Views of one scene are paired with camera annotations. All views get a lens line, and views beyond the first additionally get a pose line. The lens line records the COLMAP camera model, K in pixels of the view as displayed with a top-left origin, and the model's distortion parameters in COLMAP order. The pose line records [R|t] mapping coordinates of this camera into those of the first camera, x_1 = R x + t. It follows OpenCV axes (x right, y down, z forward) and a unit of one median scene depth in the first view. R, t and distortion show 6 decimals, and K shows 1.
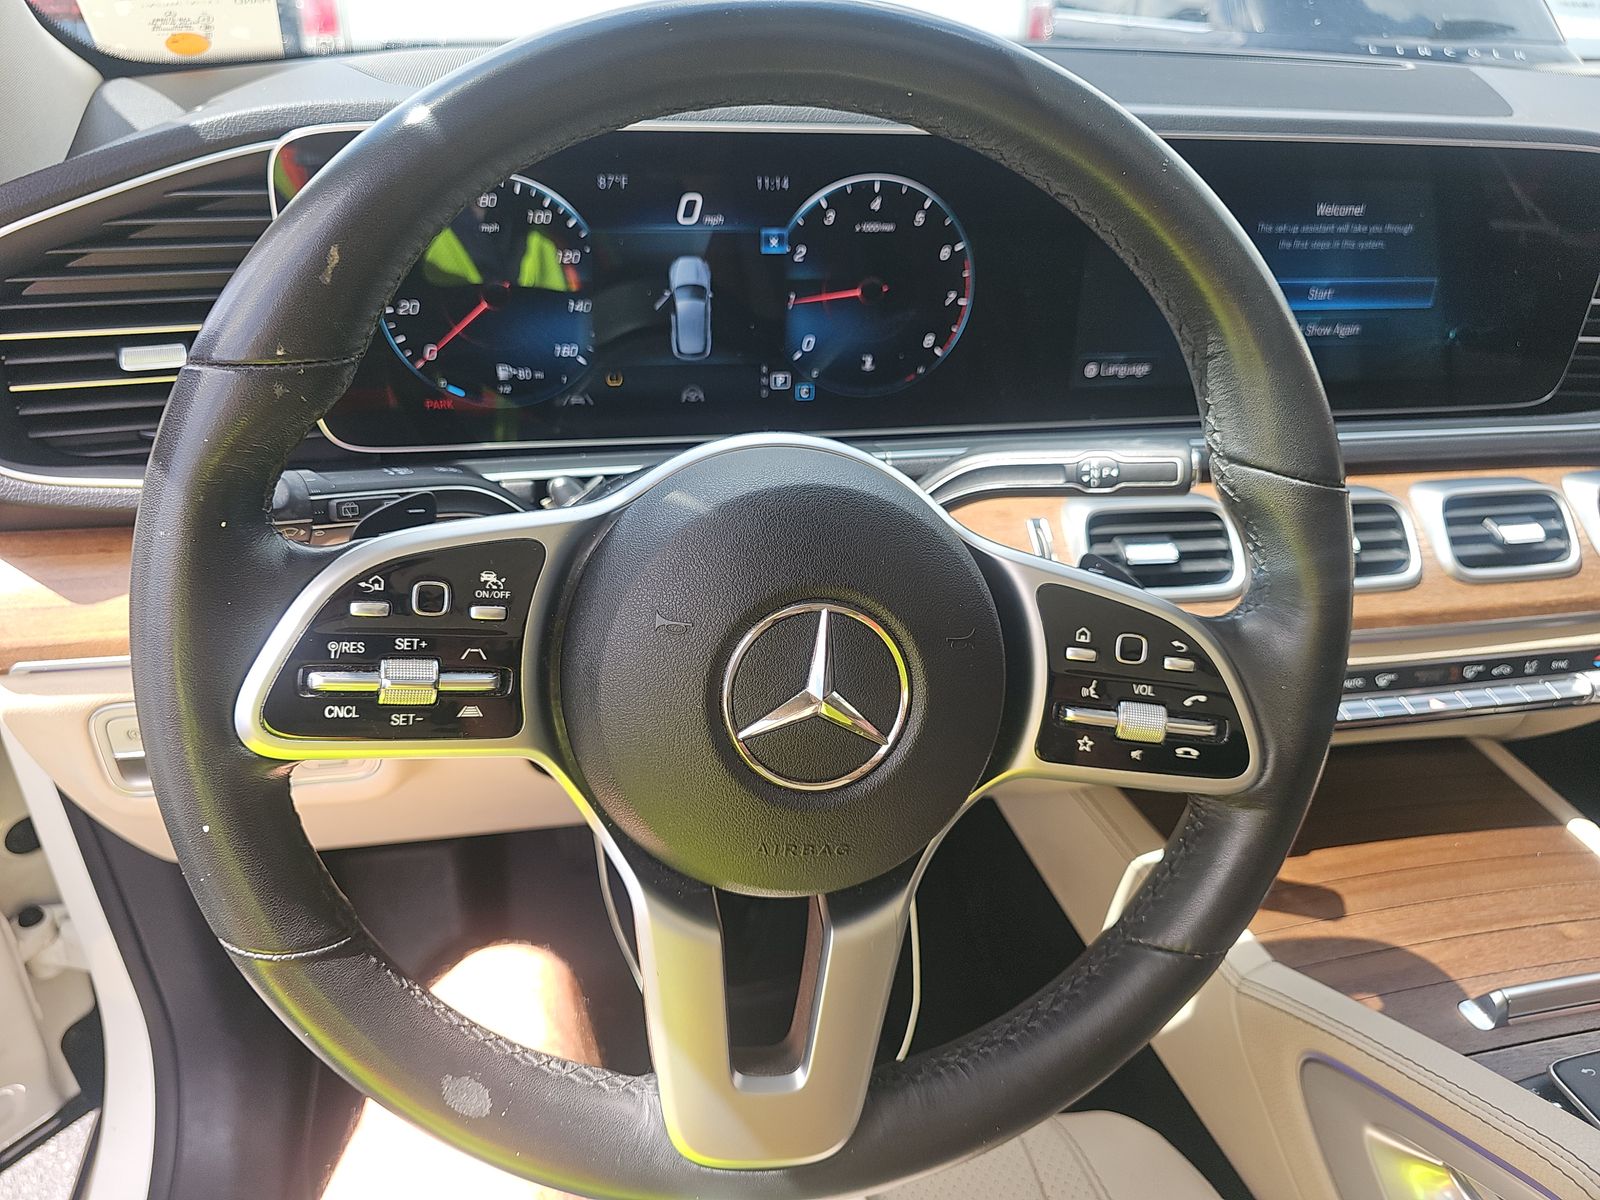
lens RADIAL K [[1084.9, 0, 807.4], [0, 1084.9, 588.1], [0, 0, 1]] dist [0.018807, -0.020574]
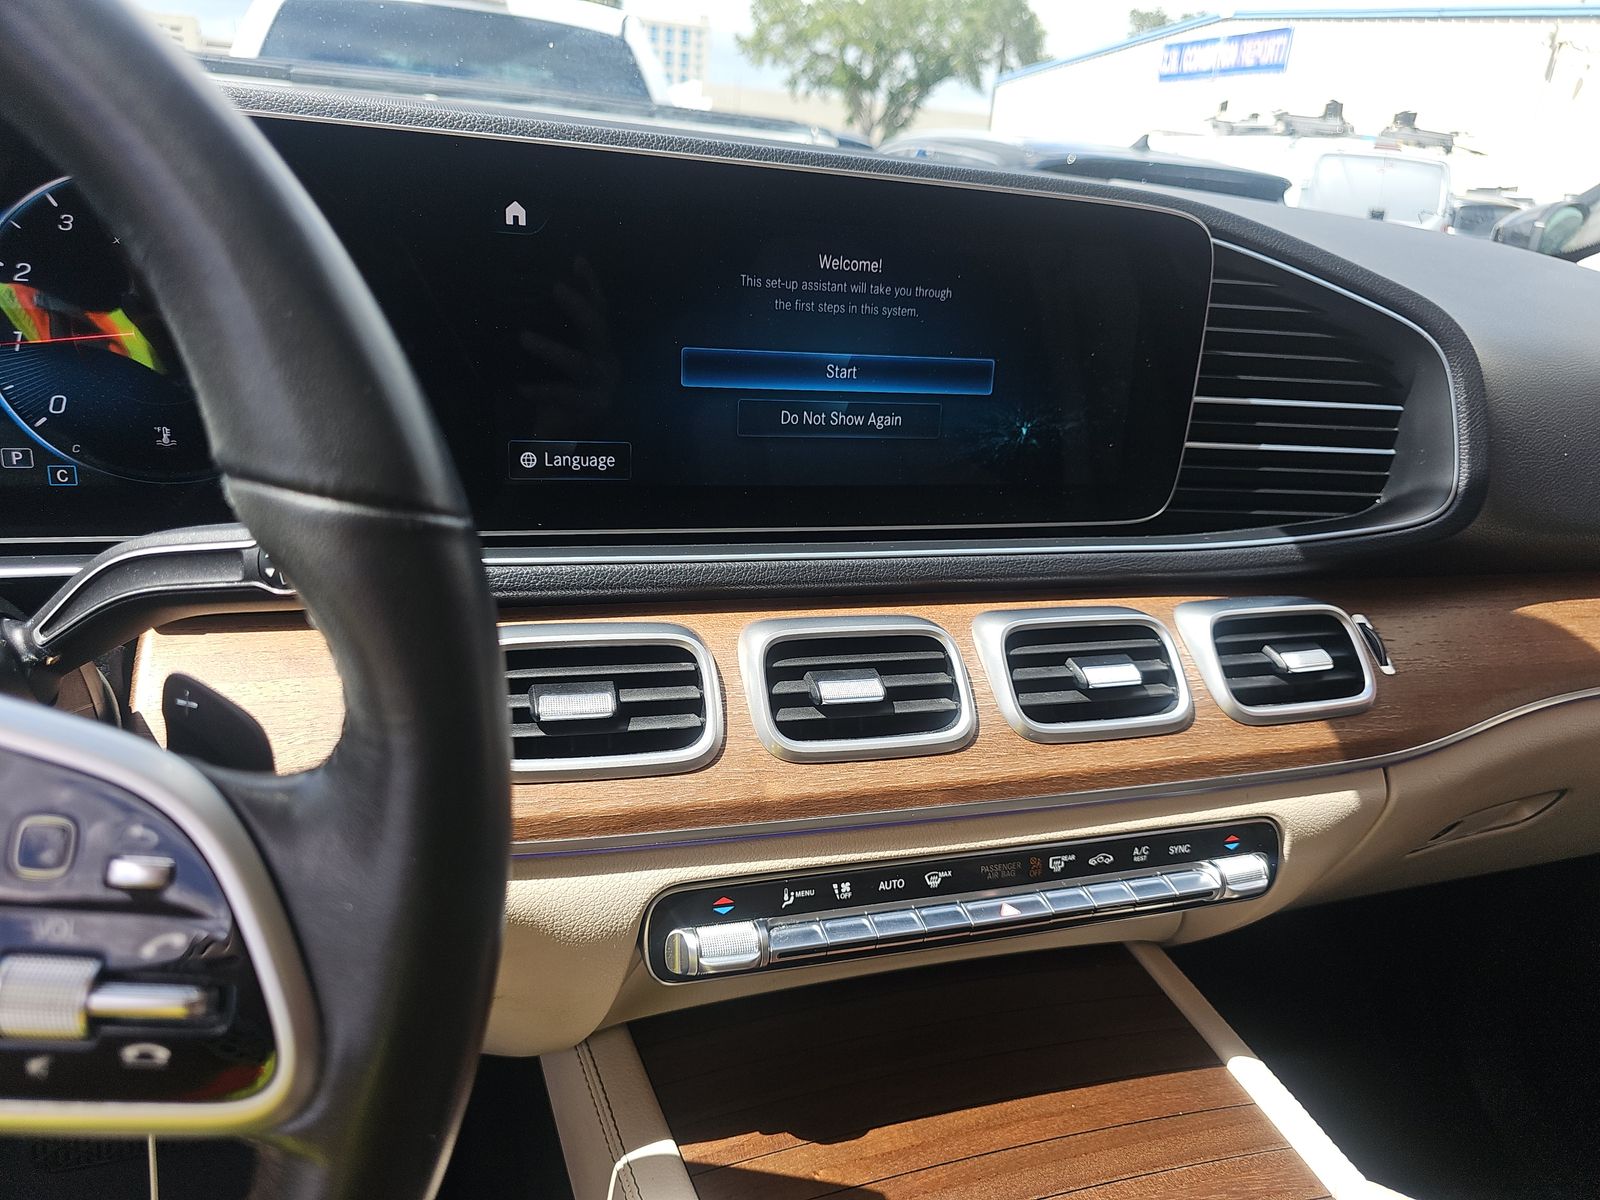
lens RADIAL K [[1084.9, 0, 853.2], [0, 1084.9, 614.1], [0, 0, 1]] dist [0.018807, -0.020574]
pose [[0.992394, -0.004179, 0.123032, 0.393563], [0.023558, 0.987399, -0.156486, 0.022846], [-0.120827, 0.158194, 0.979987, 0.274811]]
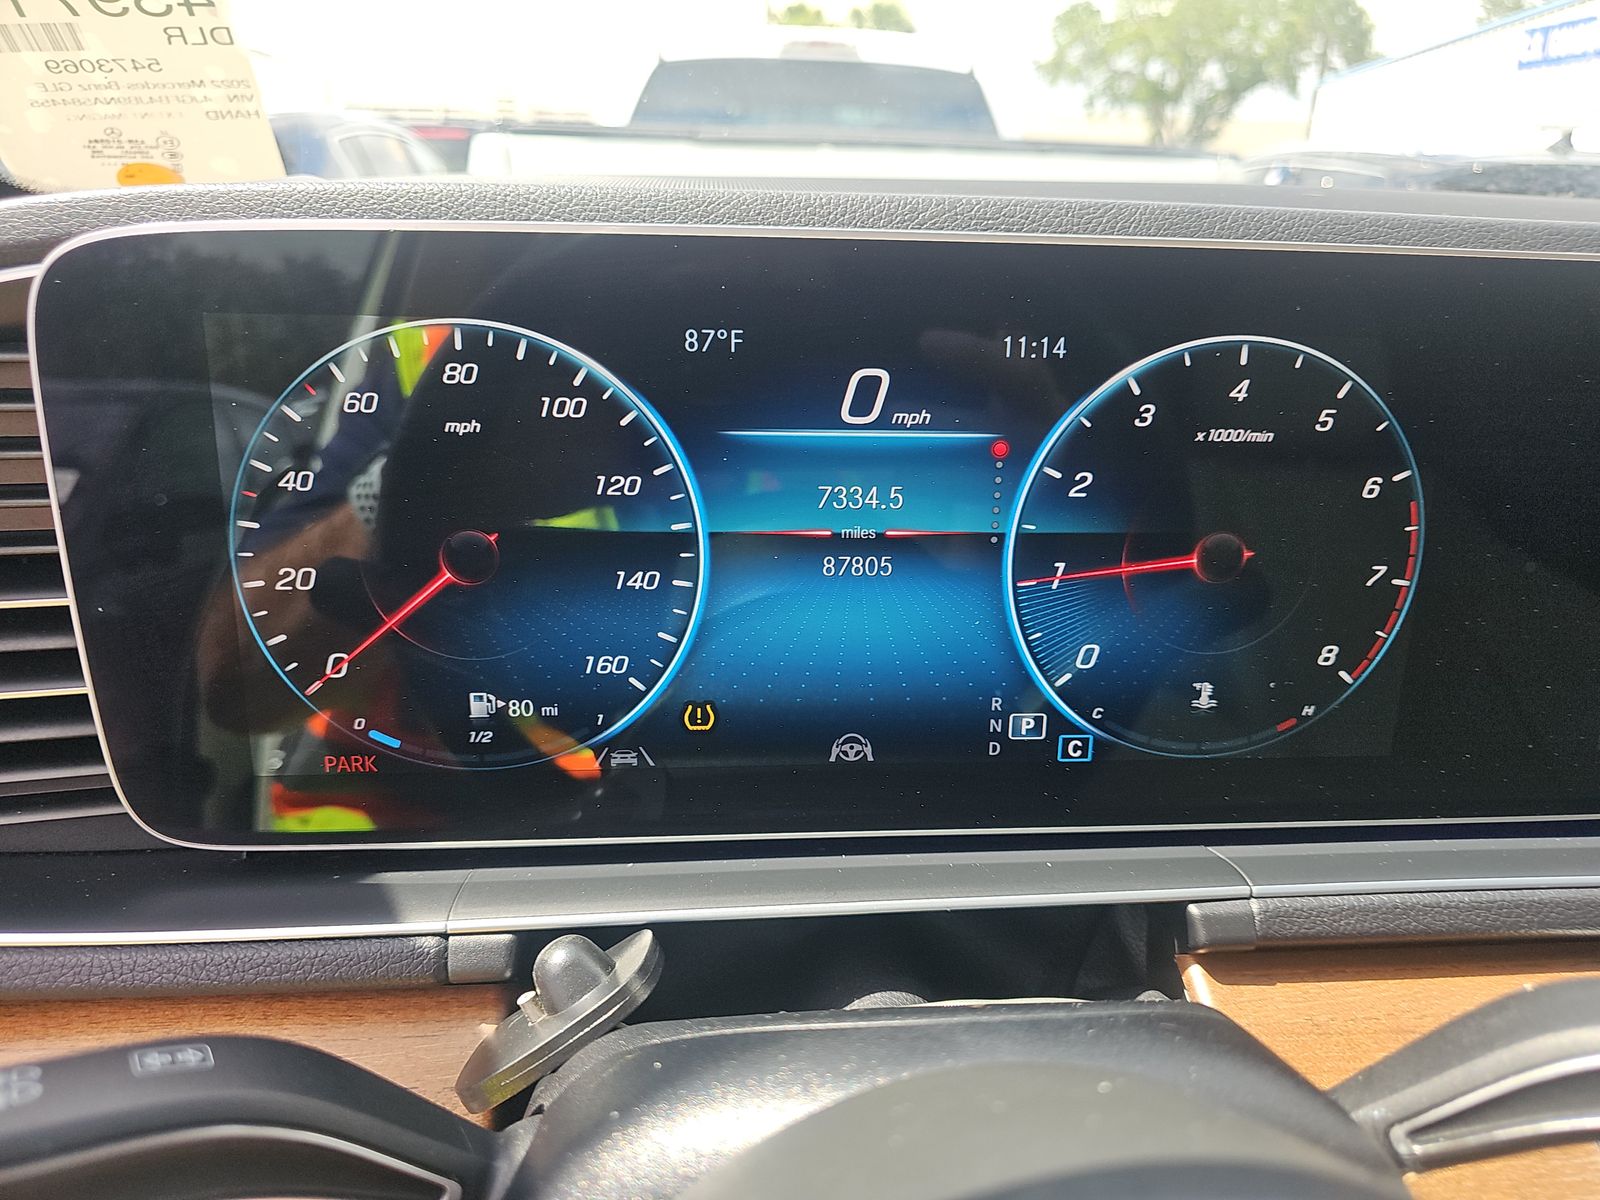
lens RADIAL K [[1084.9, 0, 845.7], [0, 1084.9, 607.7], [0, 0, 1]] dist [0.018807, -0.020574]
pose [[0.994695, 0.025889, -0.099553, -0.057906], [-0.043218, 0.983427, -0.176078, -0.147417], [0.093345, 0.179446, 0.979329, 0.472413]]
